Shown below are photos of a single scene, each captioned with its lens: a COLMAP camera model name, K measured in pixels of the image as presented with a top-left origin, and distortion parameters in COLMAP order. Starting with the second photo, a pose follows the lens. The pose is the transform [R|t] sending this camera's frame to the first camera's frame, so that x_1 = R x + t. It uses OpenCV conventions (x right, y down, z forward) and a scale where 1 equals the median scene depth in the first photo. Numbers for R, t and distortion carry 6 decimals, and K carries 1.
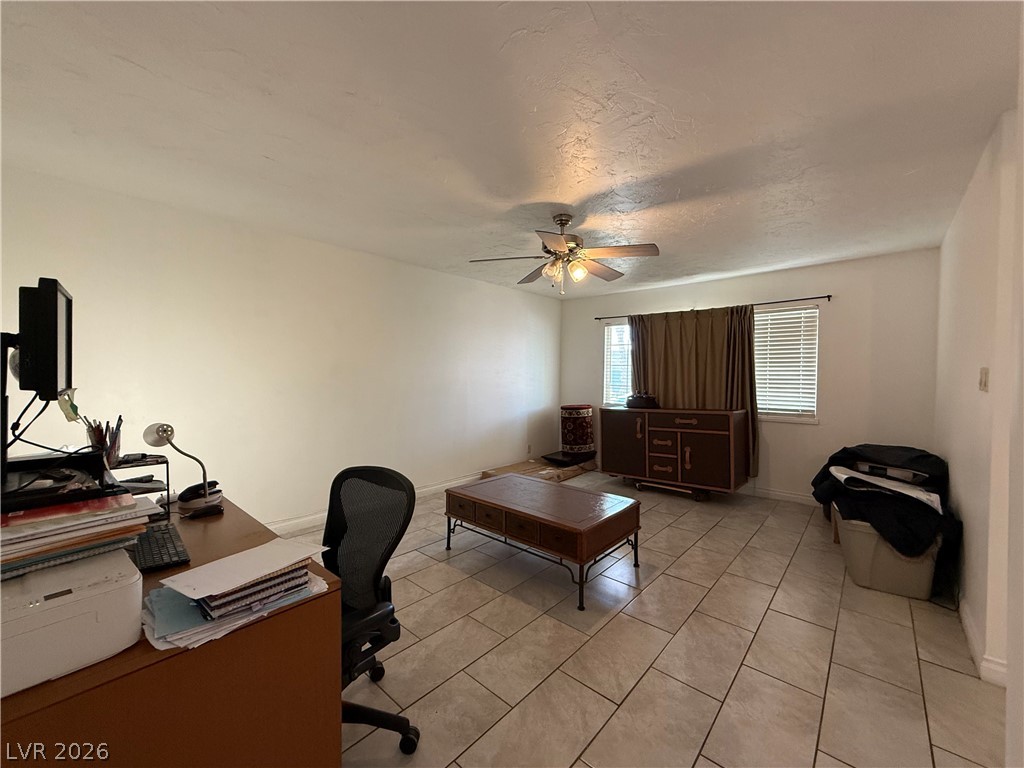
lens RADIAL K [[410.2, 0, 511.1], [0, 410.2, 381.3], [0, 0, 1]] dist [0.007979, -0.000007]
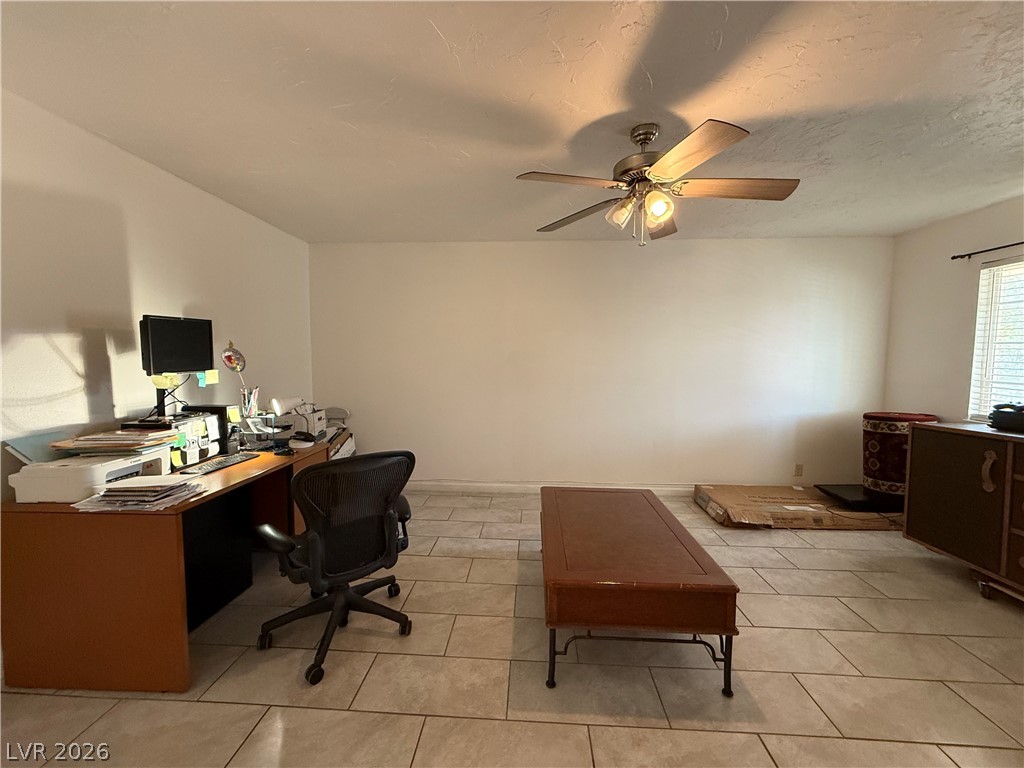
lens RADIAL K [[410.2, 0, 509.9], [0, 410.2, 379.9], [0, 0, 1]] dist [0.007979, -0.000007]
pose [[0.627251, 0.039495, -0.777816, 0.278783], [-0.013927, 0.999122, 0.039501, -0.005493], [0.778693, -0.013944, 0.627250, 0.205031]]
